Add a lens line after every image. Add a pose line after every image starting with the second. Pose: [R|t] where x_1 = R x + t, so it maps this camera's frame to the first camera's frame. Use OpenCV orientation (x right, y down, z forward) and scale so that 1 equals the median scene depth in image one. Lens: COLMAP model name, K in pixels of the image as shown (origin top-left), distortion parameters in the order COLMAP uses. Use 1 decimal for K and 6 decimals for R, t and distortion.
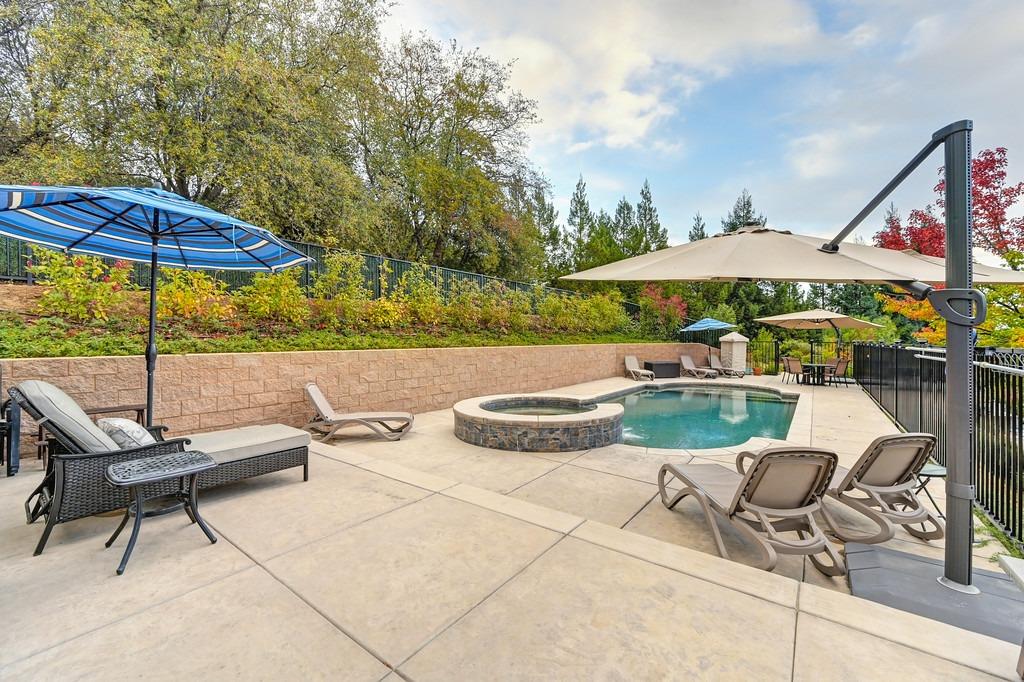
lens RADIAL K [[406.5, 0, 512.0], [0, 406.5, 341.0], [0, 0, 1]] dist [0.000819, 0.000288]
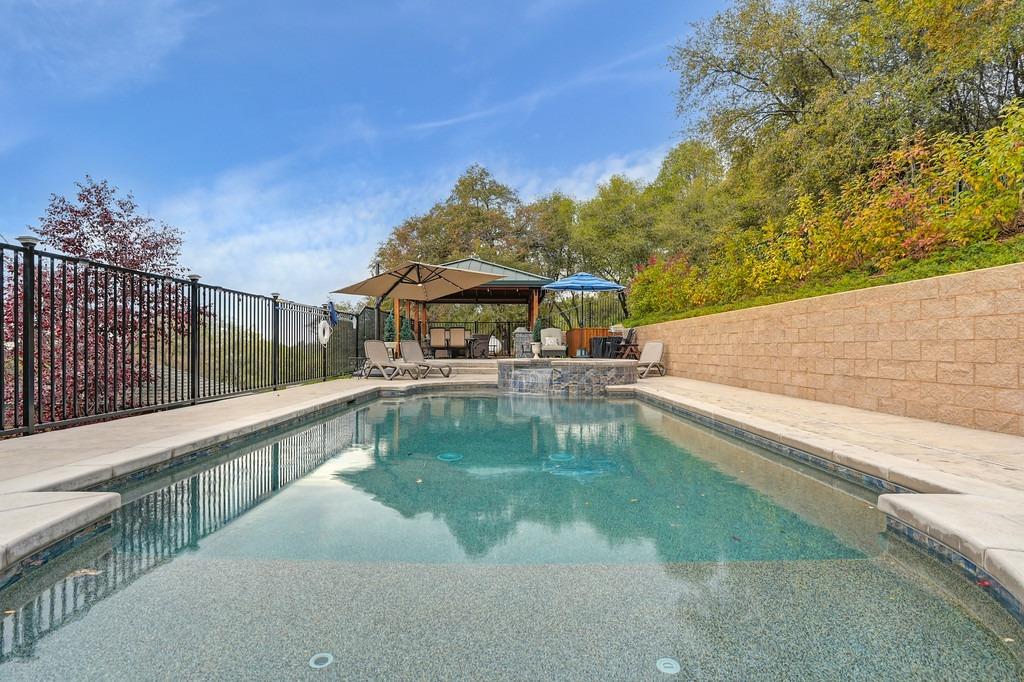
lens RADIAL K [[537.5, 0, 512.5], [0, 537.5, 351.2], [0, 0, 1]] dist [0.001379, 0.000111]
pose [[-0.799349, 0.005030, -0.600847, 0.475248], [-0.000392, 0.999960, 0.008892, 0.047906], [0.600868, 0.007343, -0.799315, 0.899893]]
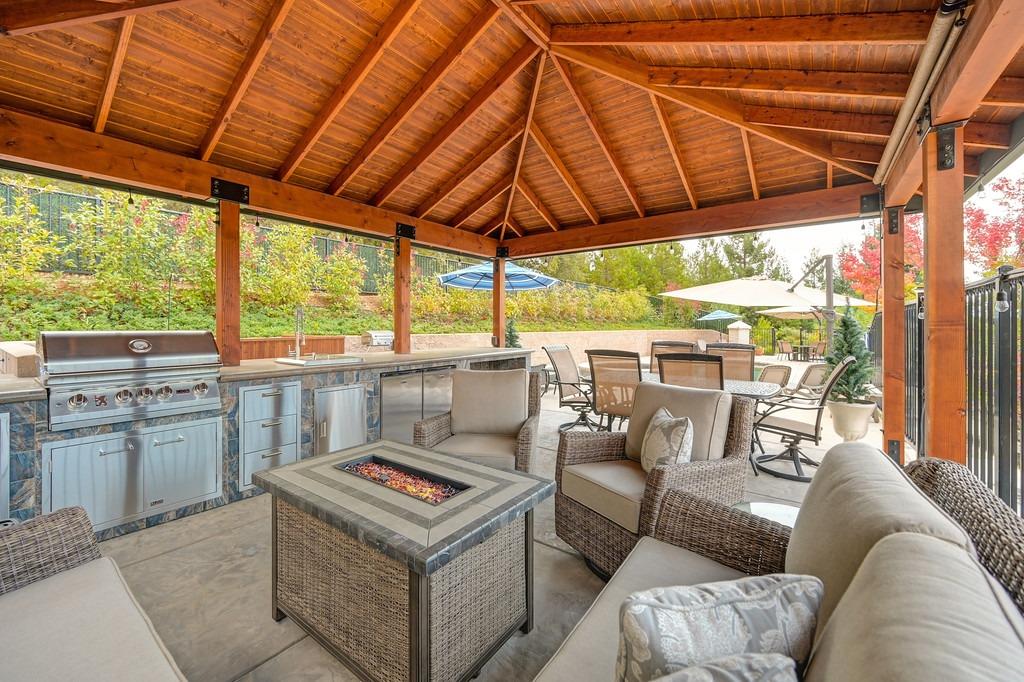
lens RADIAL K [[410.0, 0, 508.7], [0, 410.0, 324.9], [0, 0, 1]] dist [0.001212, 0.000131]
pose [[0.999993, 0.003313, 0.001811, -0.179442], [-0.003298, 0.999964, -0.007760, 0.002063], [-0.001837, 0.007754, 0.999968, -0.282853]]
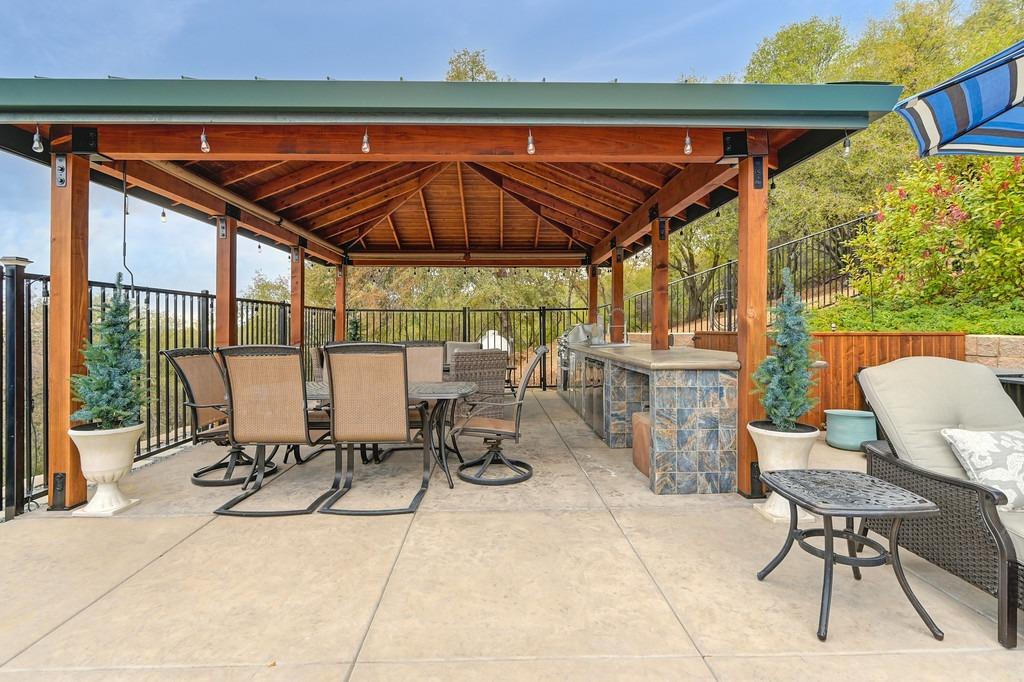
lens RADIAL K [[495.4, 0, 508.8], [0, 495.4, 330.9], [0, 0, 1]] dist [-0.000013, -0.000011]
pose [[-0.781901, 0.003071, -0.623395, 0.019613], [-0.001958, 0.999971, 0.007383, 0.004886], [0.623400, 0.006994, -0.781872, 0.195634]]
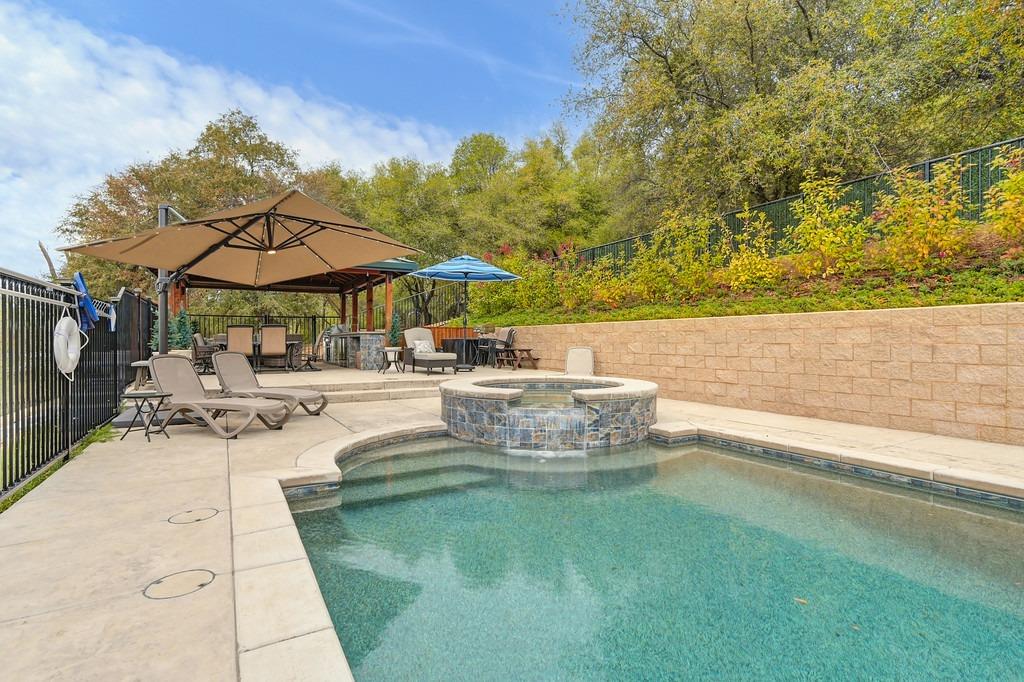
lens RADIAL K [[513.4, 0, 512.0], [0, 513.4, 341.0], [0, 0, 1]] dist [-0.001508, -0.000095]
pose [[-0.406123, 0.006748, -0.913794, 0.413022], [0.002996, 0.999977, 0.006053, 0.028257], [0.913814, -0.000280, -0.406134, 0.555923]]
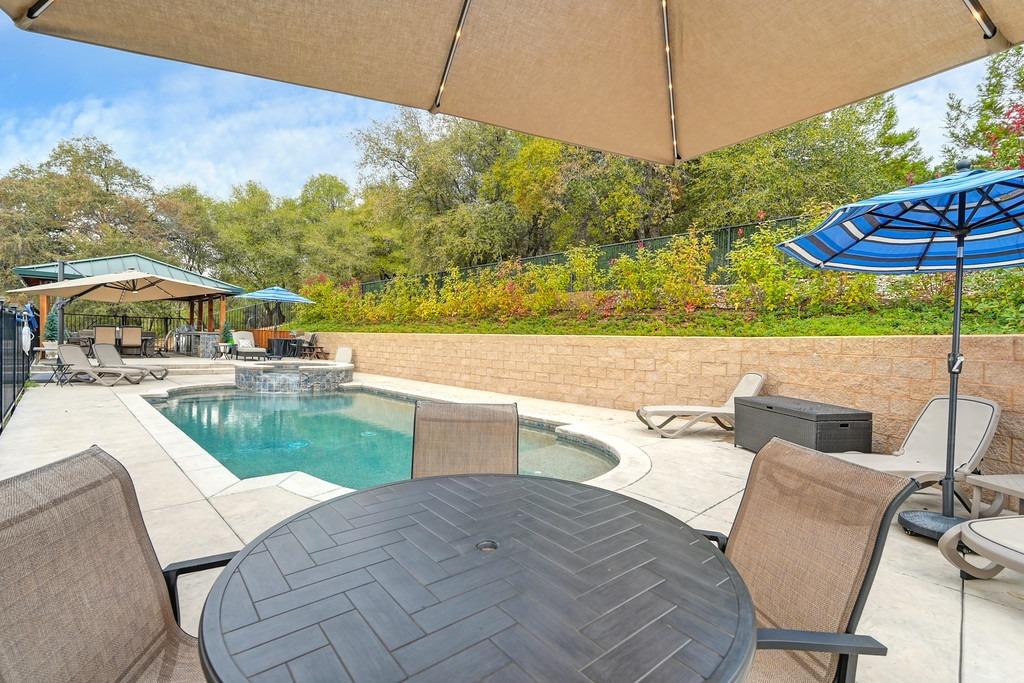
lens RADIAL K [[456.6, 0, 514.1], [0, 456.6, 355.5], [0, 0, 1]] dist [0.002764, 0.000538]
pose [[-0.146845, 0.028201, -0.988757, 0.693659], [-0.030272, 0.998997, 0.032989, 0.016137], [0.988696, 0.034776, -0.145844, 0.860759]]
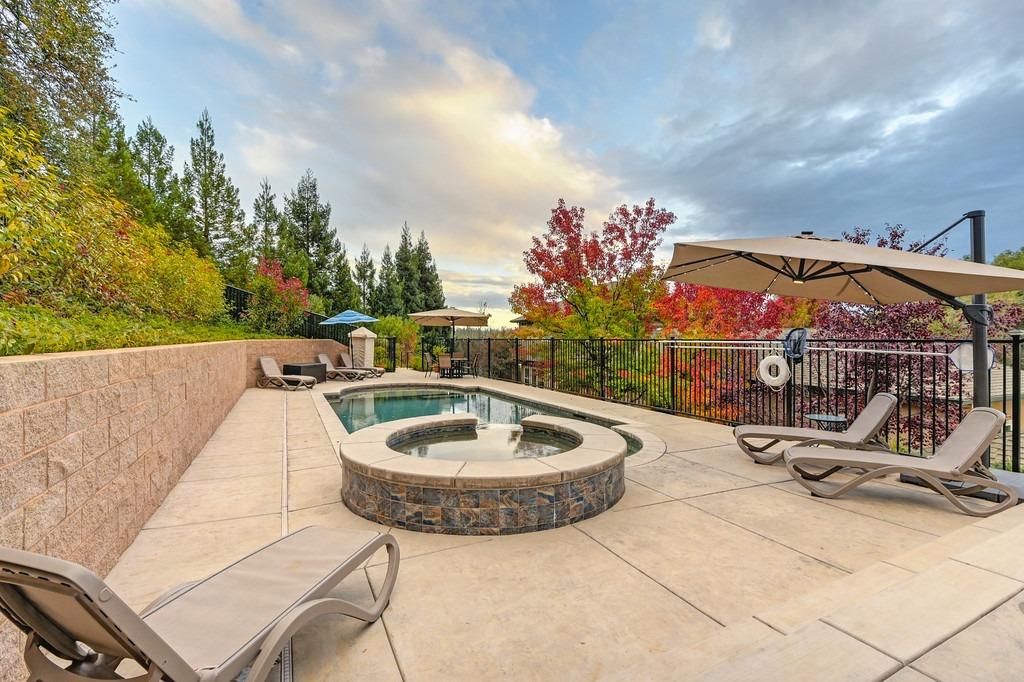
lens RADIAL K [[450.4, 0, 512.0], [0, 450.4, 341.0], [0, 0, 1]] dist [0.000157, -0.000243]
pose [[0.444744, -0.000680, 0.895657, -0.218309], [-0.003901, 0.999989, 0.002696, 0.005120], [-0.895649, -0.004693, 0.444737, 0.275317]]
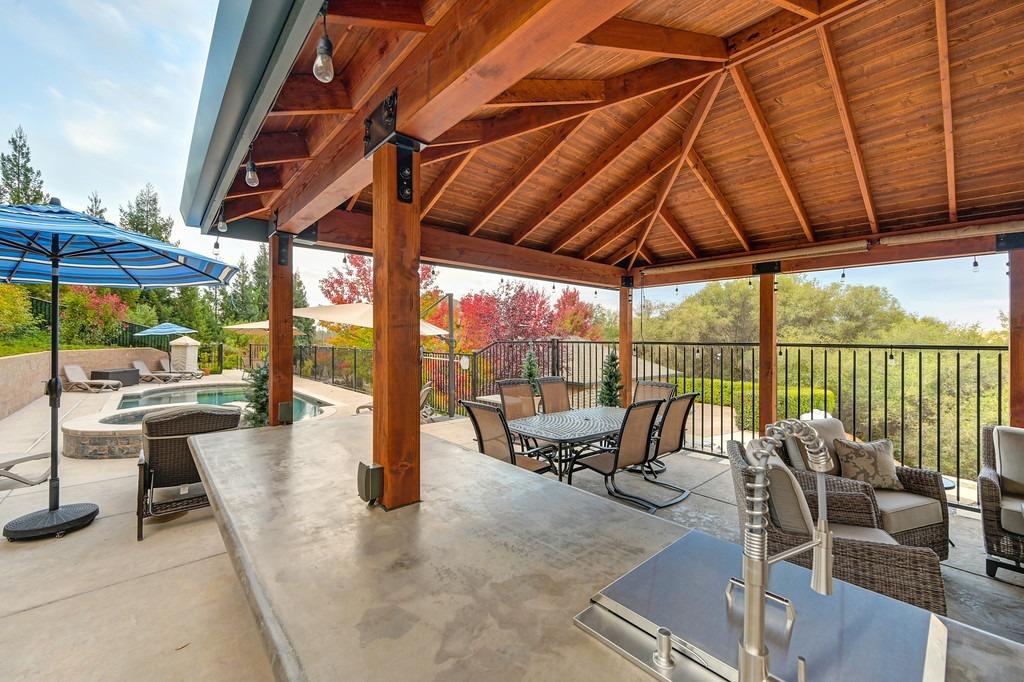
lens RADIAL K [[407.9, 0, 508.6], [0, 407.9, 332.6], [0, 0, 1]] dist [-0.000616, 0.000025]
pose [[0.202602, 0.013621, 0.979166, -0.340531], [0.000890, 0.999900, -0.014093, -0.017166], [-0.979261, 0.003727, 0.202570, -0.034547]]
